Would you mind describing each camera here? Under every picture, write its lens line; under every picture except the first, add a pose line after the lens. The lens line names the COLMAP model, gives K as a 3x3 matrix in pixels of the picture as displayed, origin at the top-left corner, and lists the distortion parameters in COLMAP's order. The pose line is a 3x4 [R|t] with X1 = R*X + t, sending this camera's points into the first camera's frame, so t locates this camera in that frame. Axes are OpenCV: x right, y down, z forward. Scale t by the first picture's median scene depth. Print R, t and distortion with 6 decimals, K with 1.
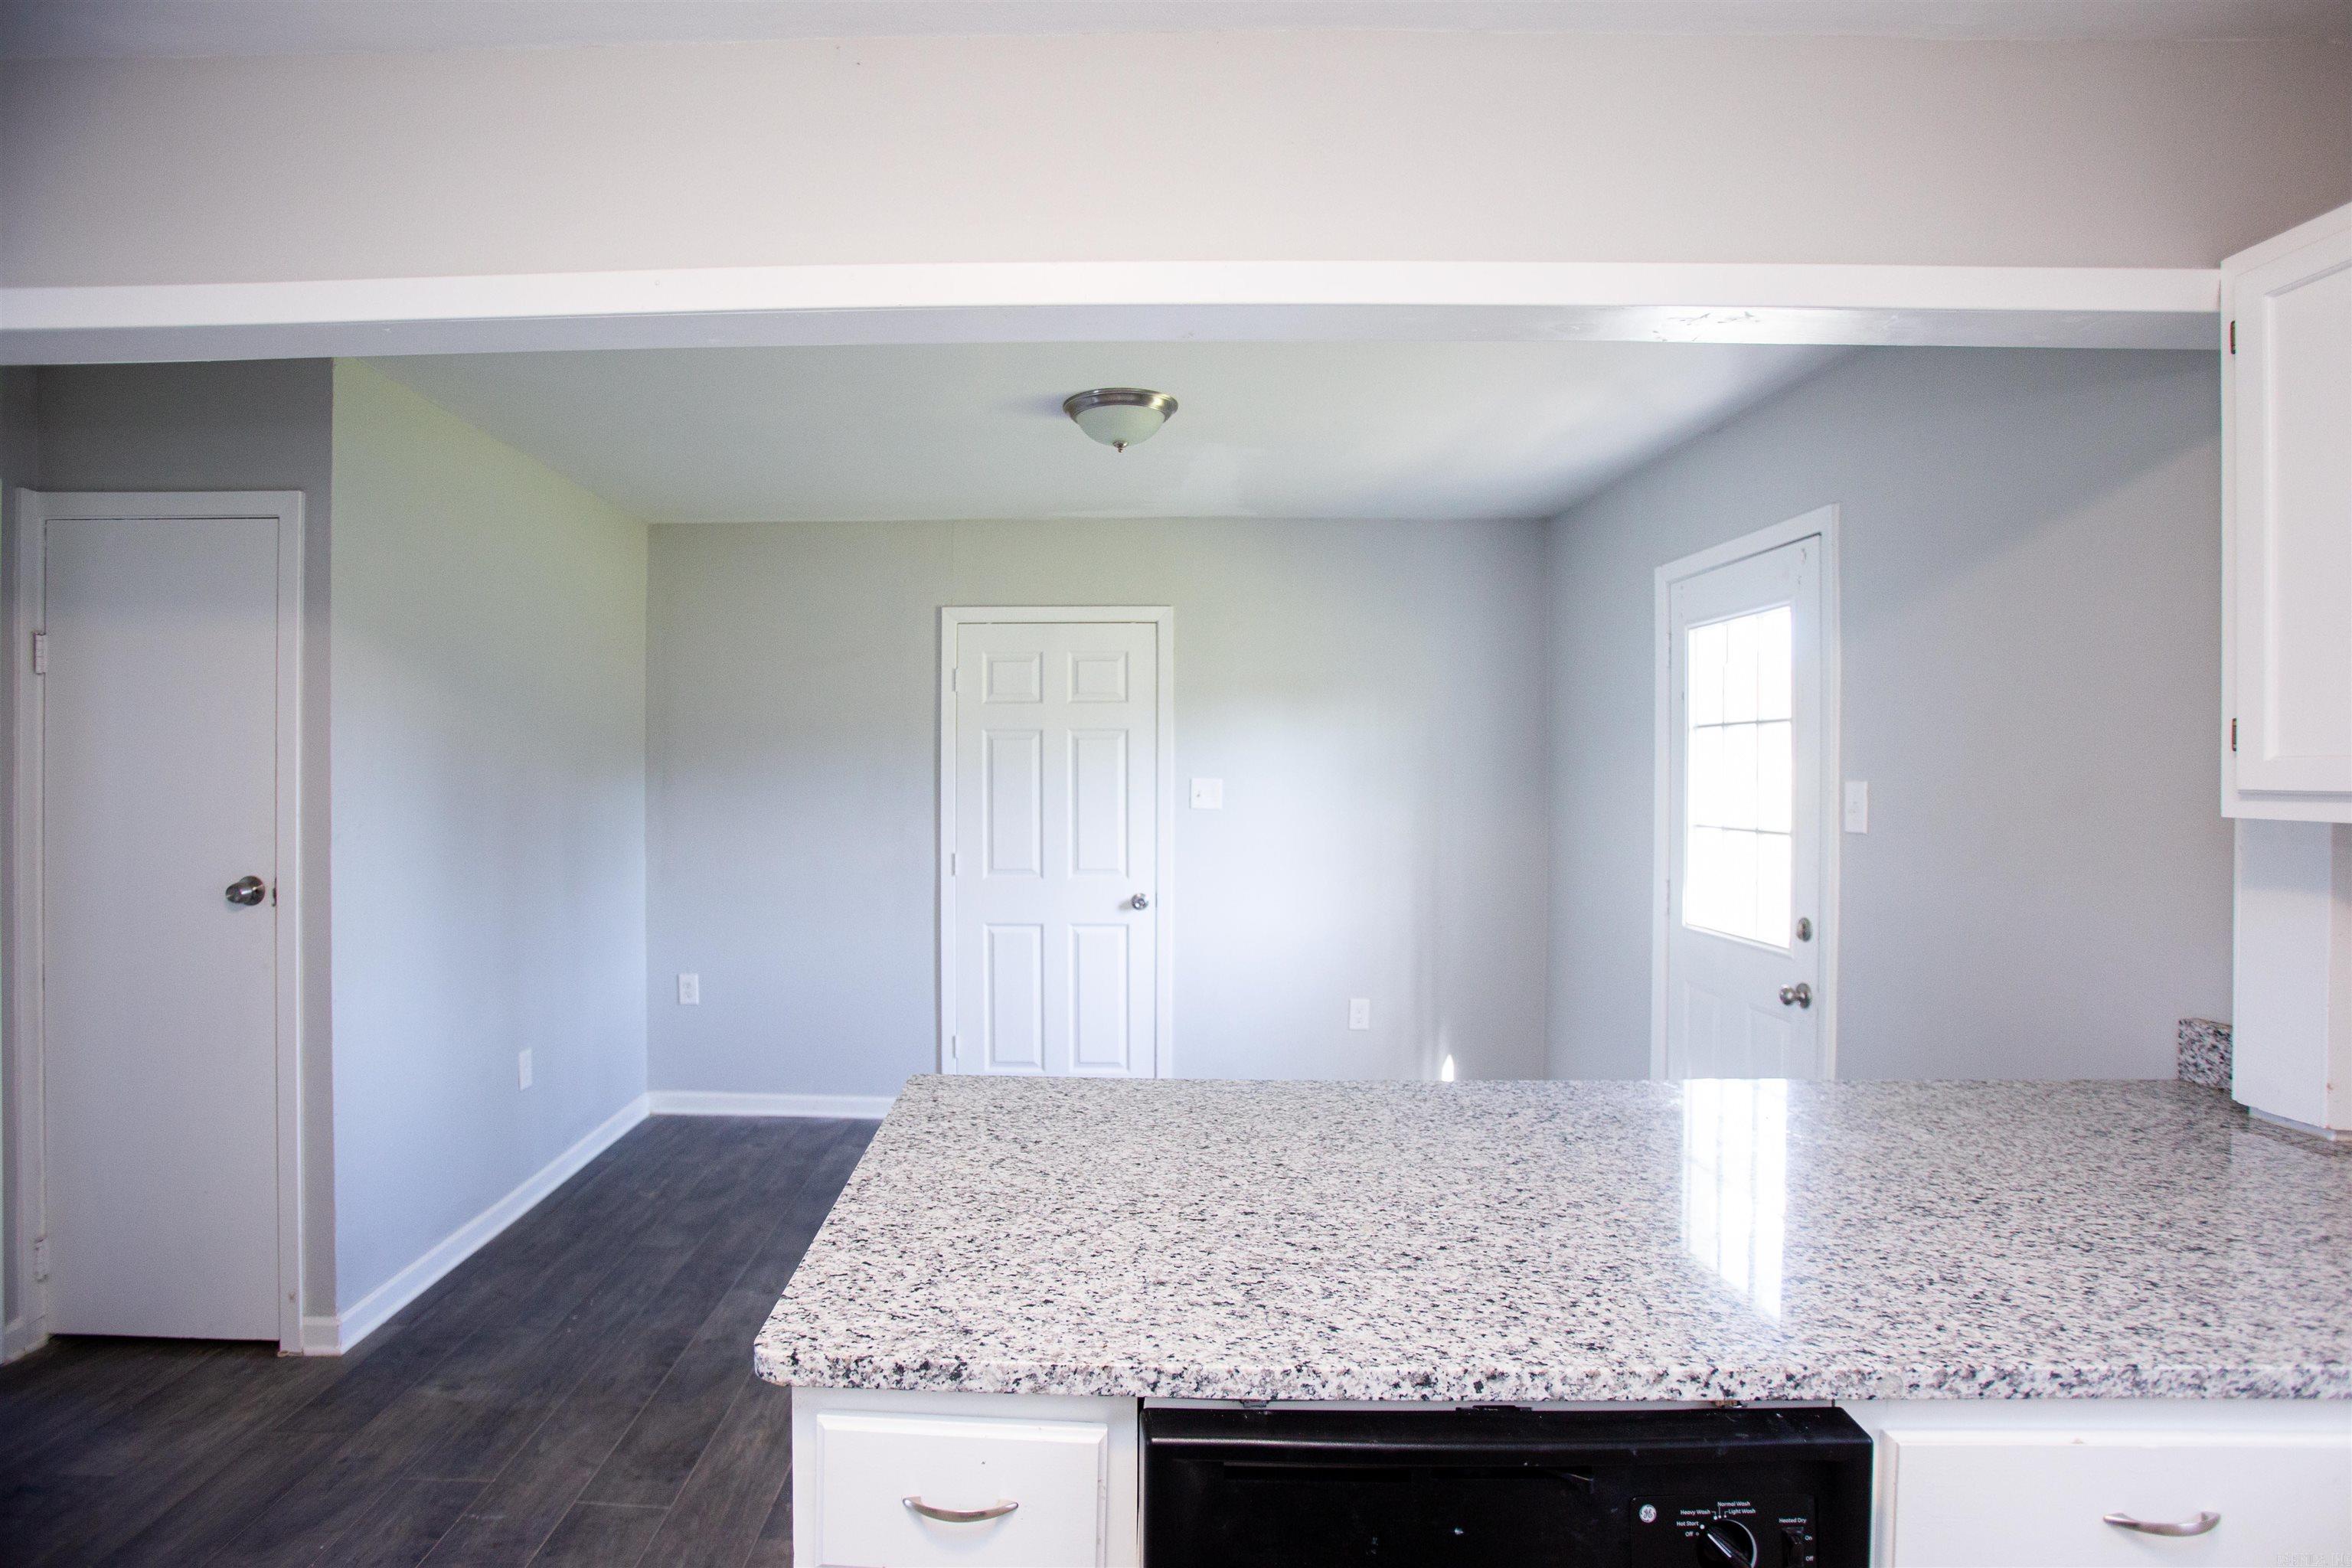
lens RADIAL K [[1191.1, 0, 1083.0], [0, 1191.1, 770.4], [0, 0, 1]] dist [-0.038062, 0.008370]
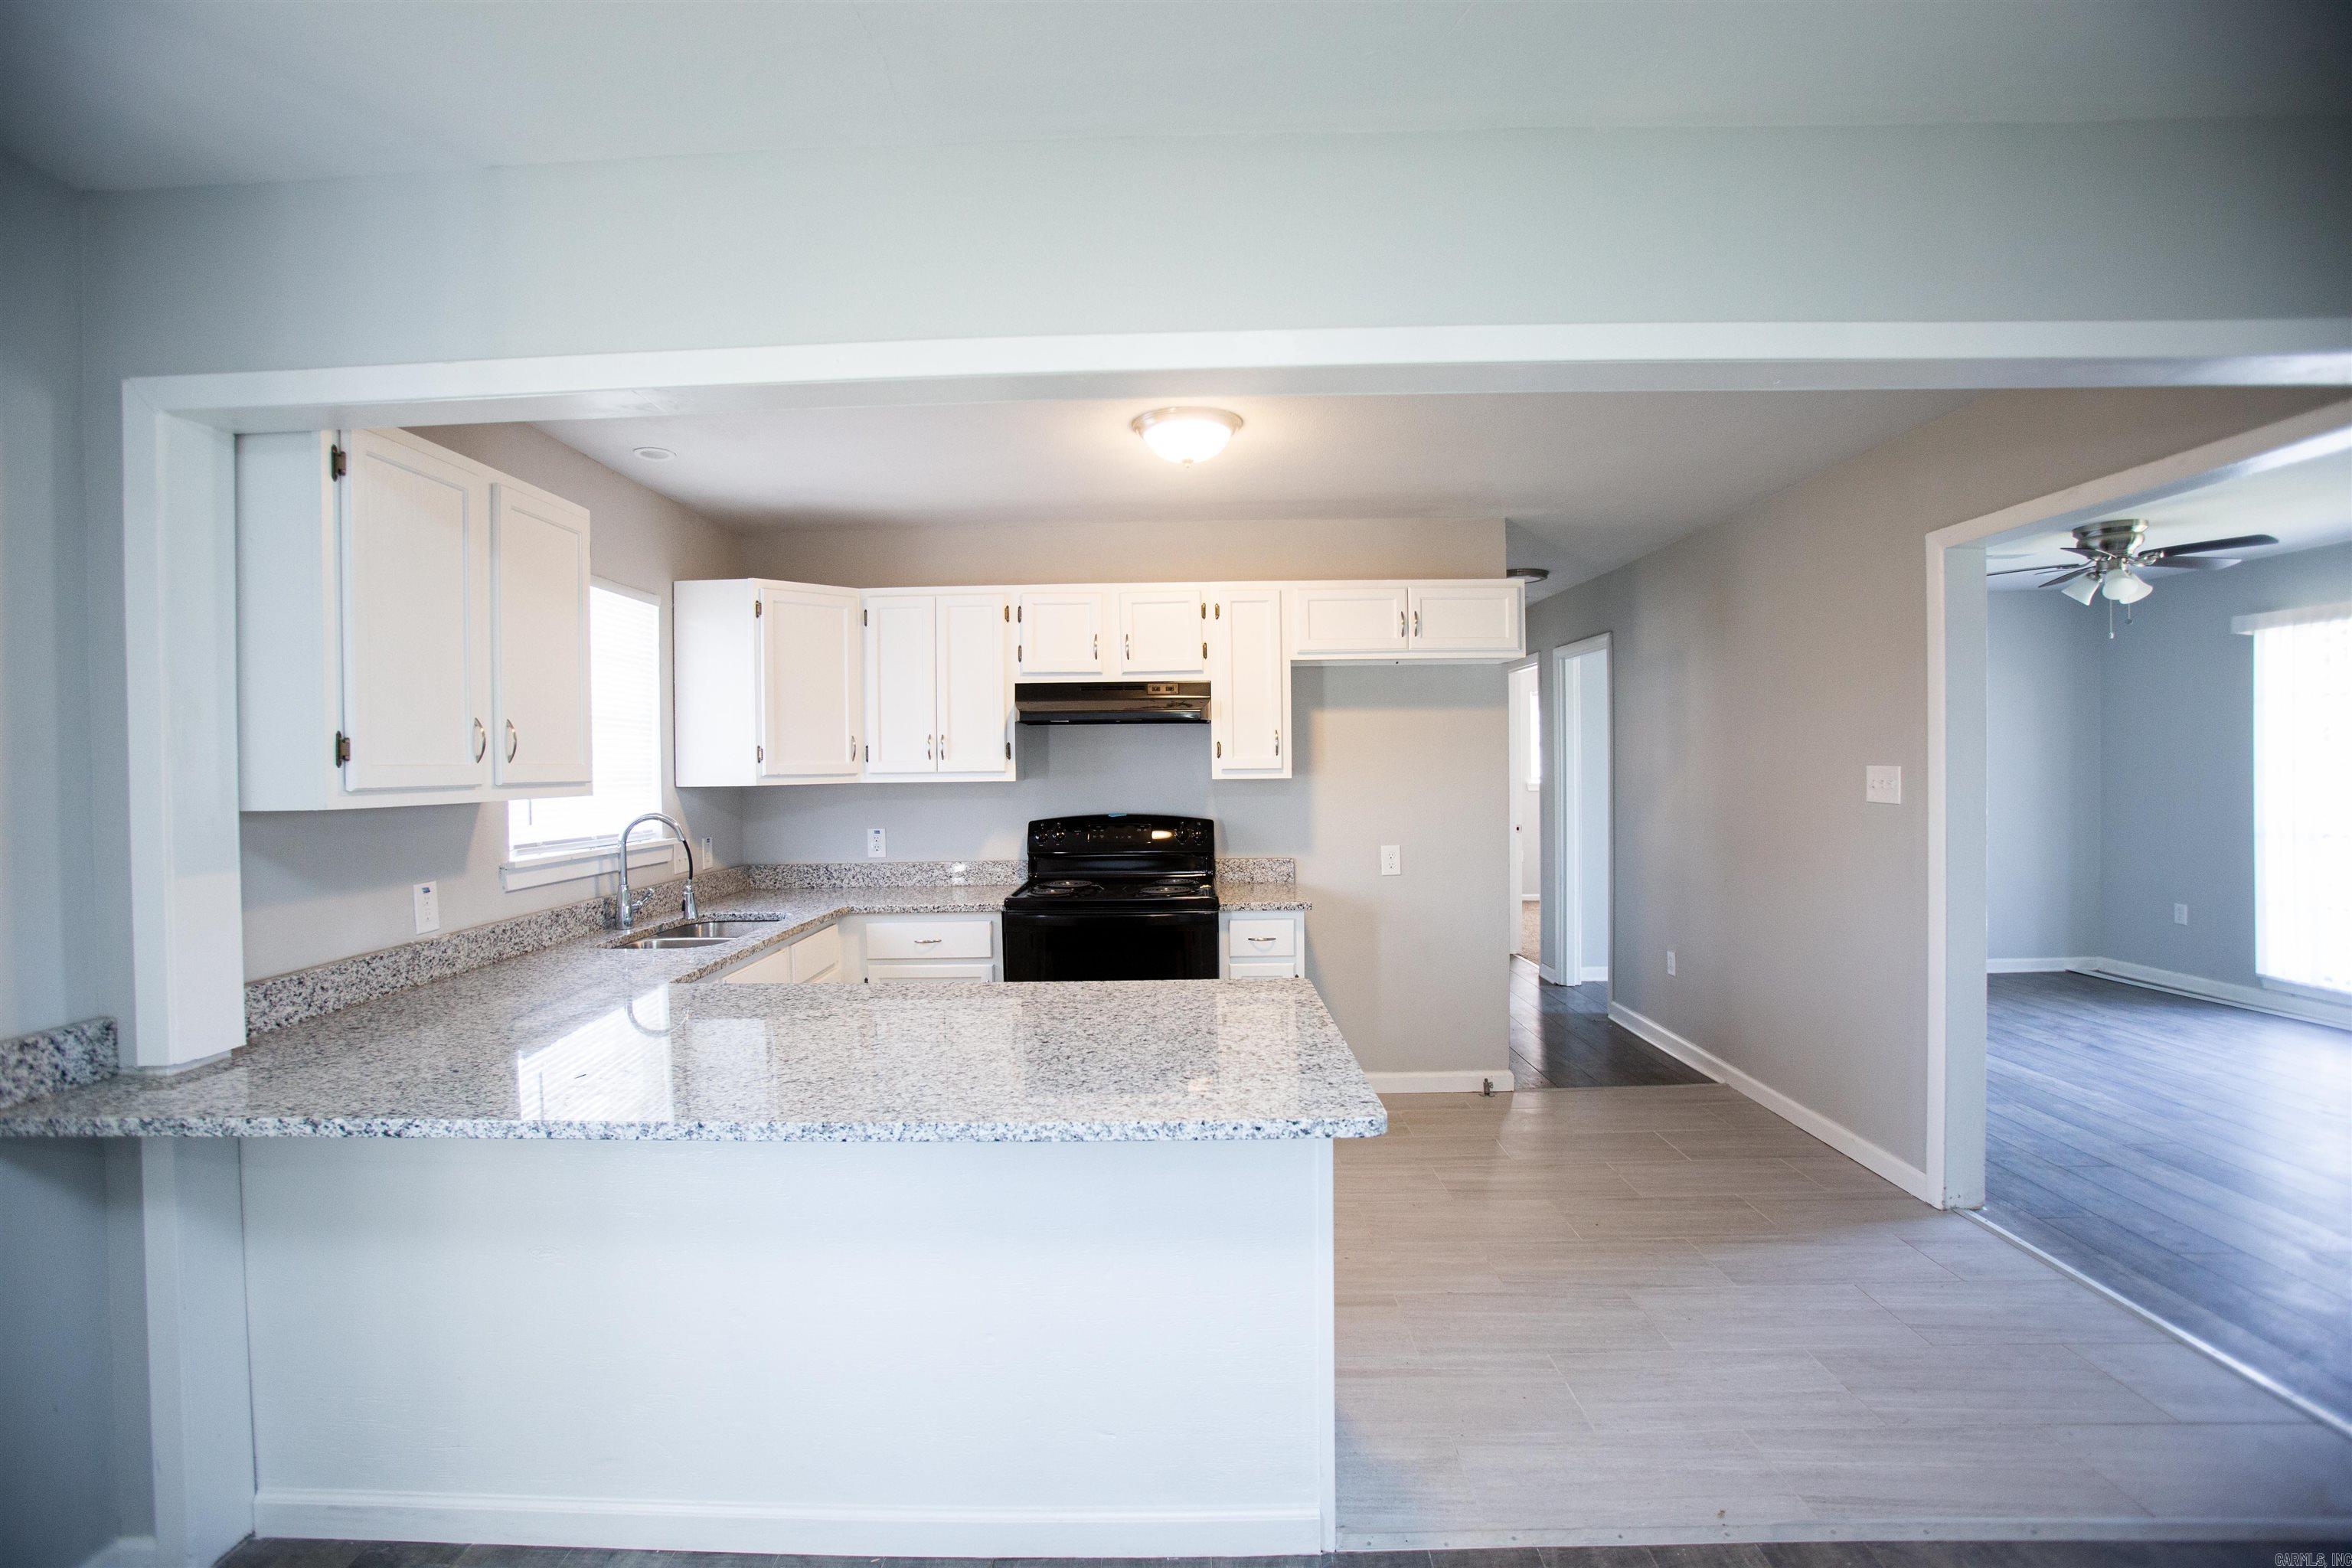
lens RADIAL K [[1084.5, 0, 1152.3], [0, 1084.5, 779.9], [0, 0, 1]] dist [-0.064146, 0.023737]
pose [[-0.999619, 0.010603, 0.025498, 0.001836], [0.010954, 0.999847, 0.013644, 0.002686], [-0.025349, 0.013918, -0.999582, 2.354198]]
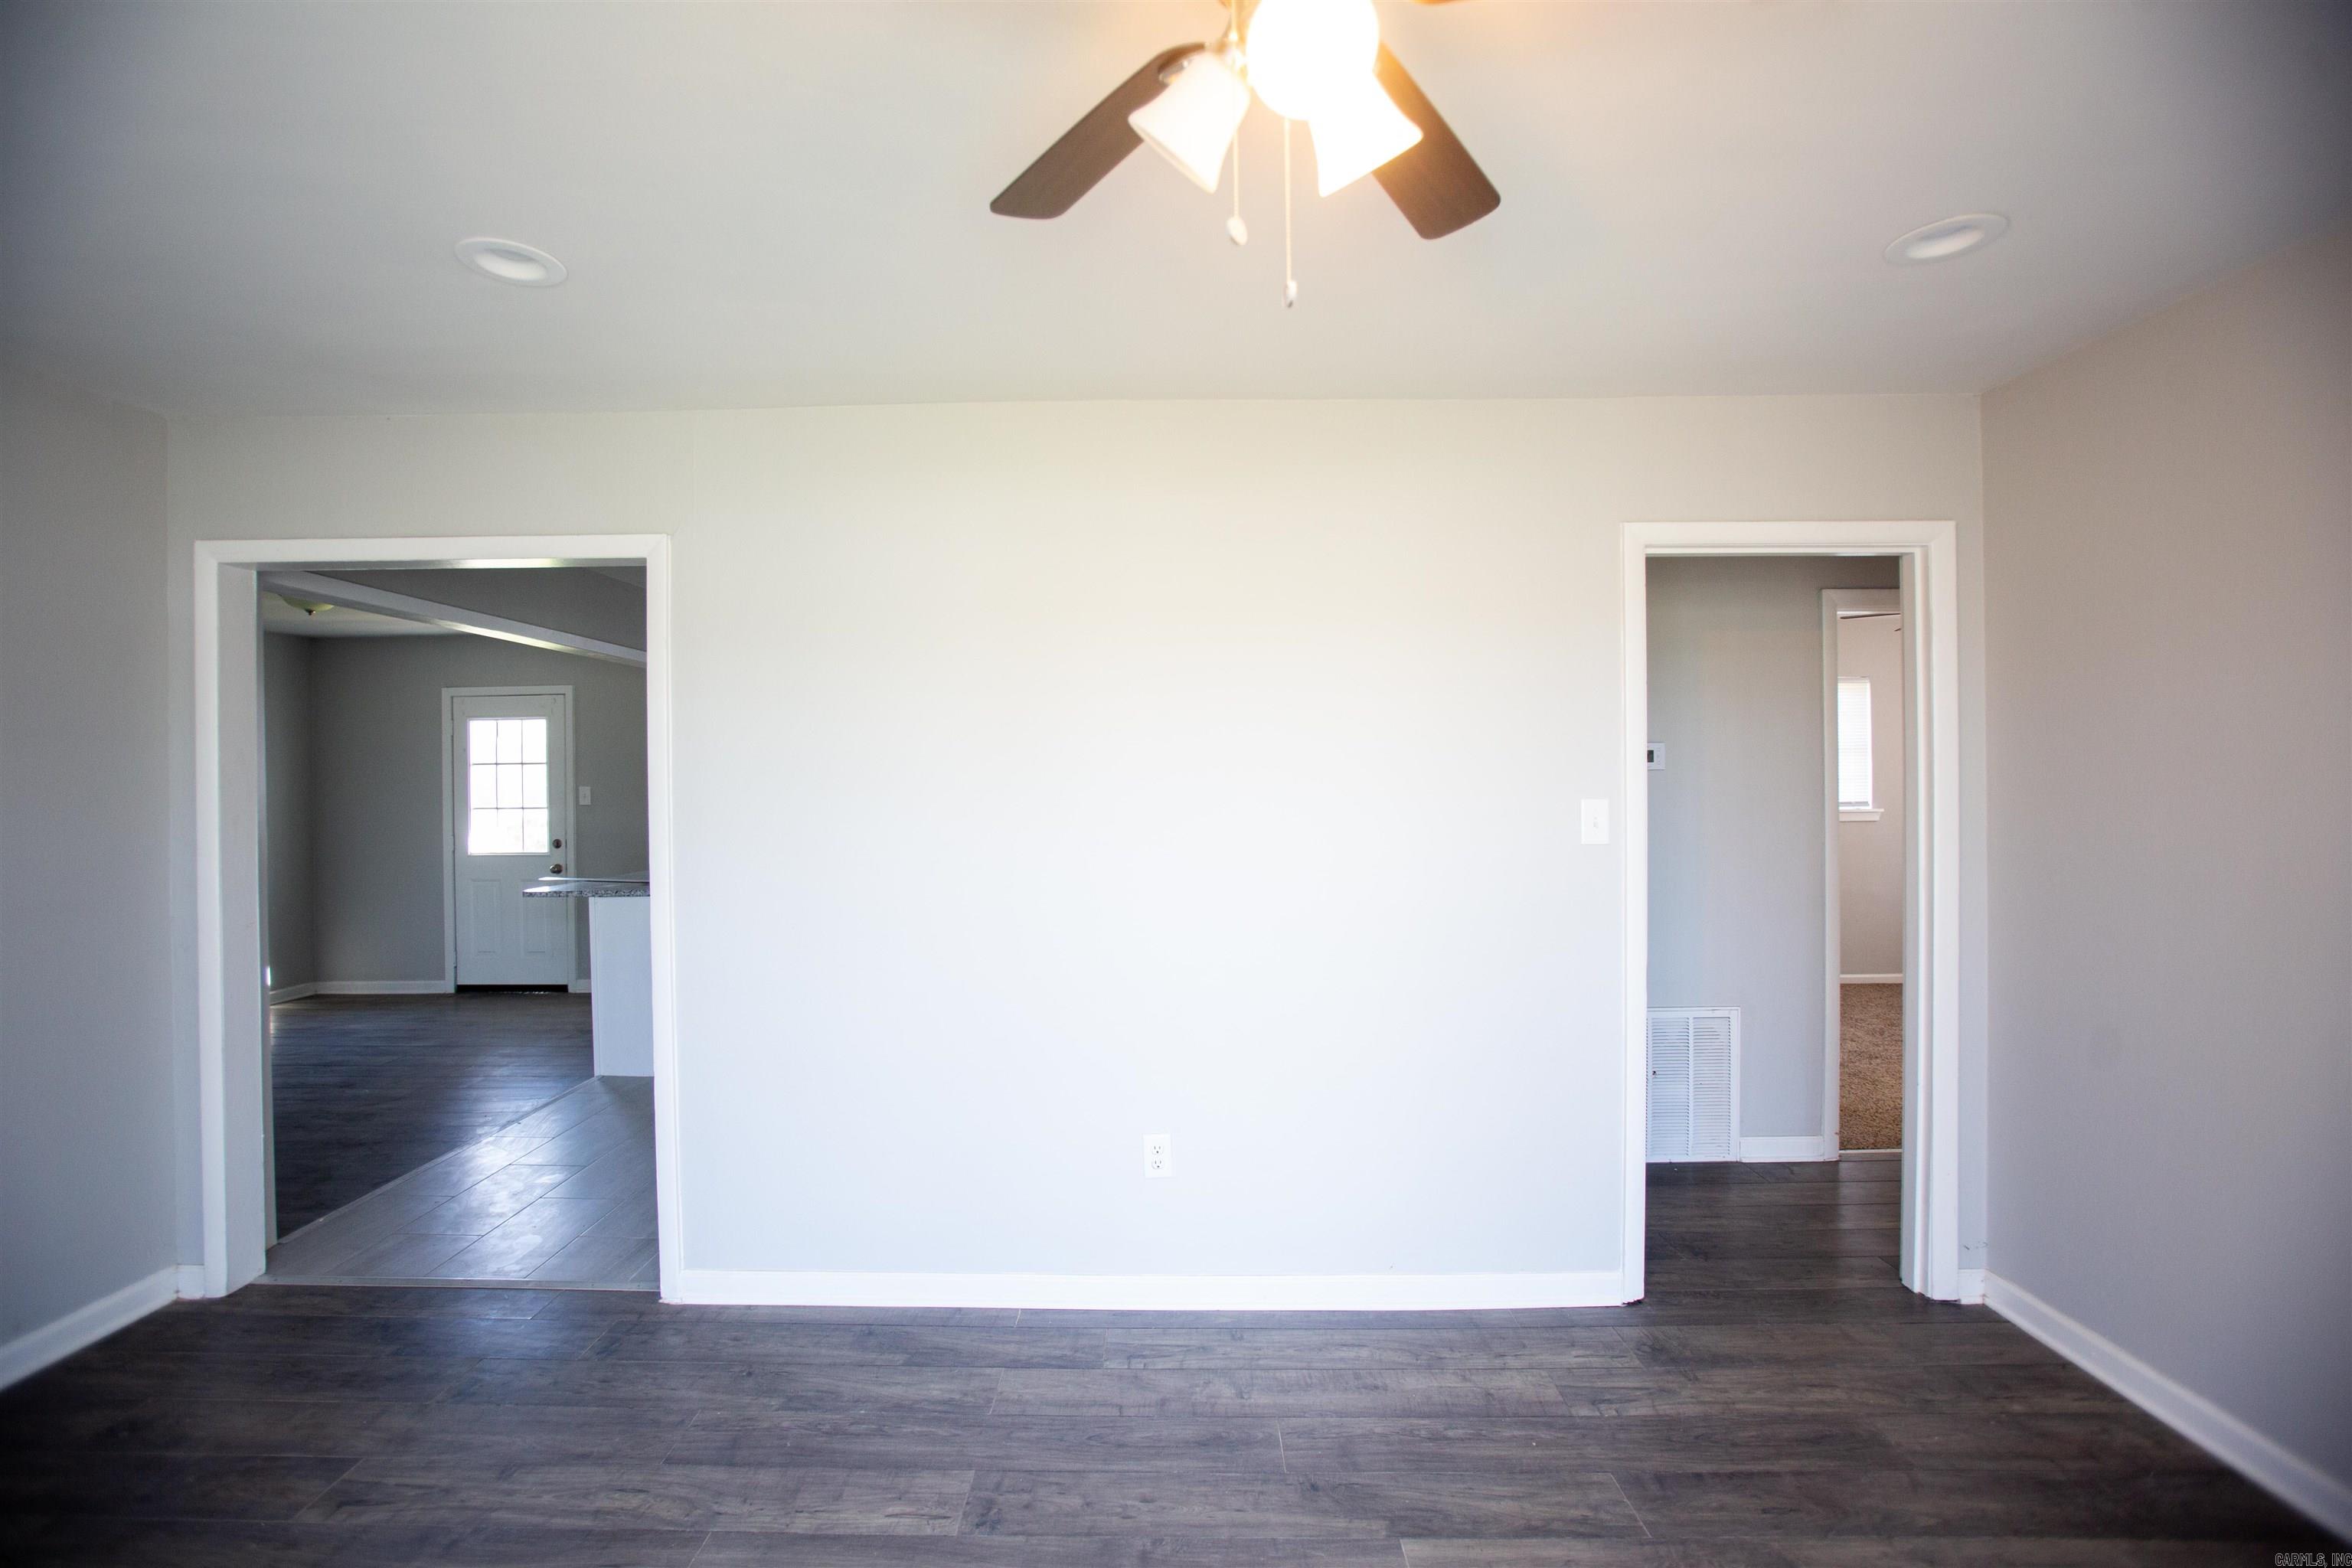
lens RADIAL K [[1084.5, 0, 1158.4], [0, 1084.5, 781.1], [0, 0, 1]] dist [-0.064146, 0.023737]
pose [[0.011689, -0.009938, 0.999882, -3.583021], [0.008883, 0.999912, 0.009834, -0.031165], [-0.999892, 0.008767, 0.011776, -0.771733]]
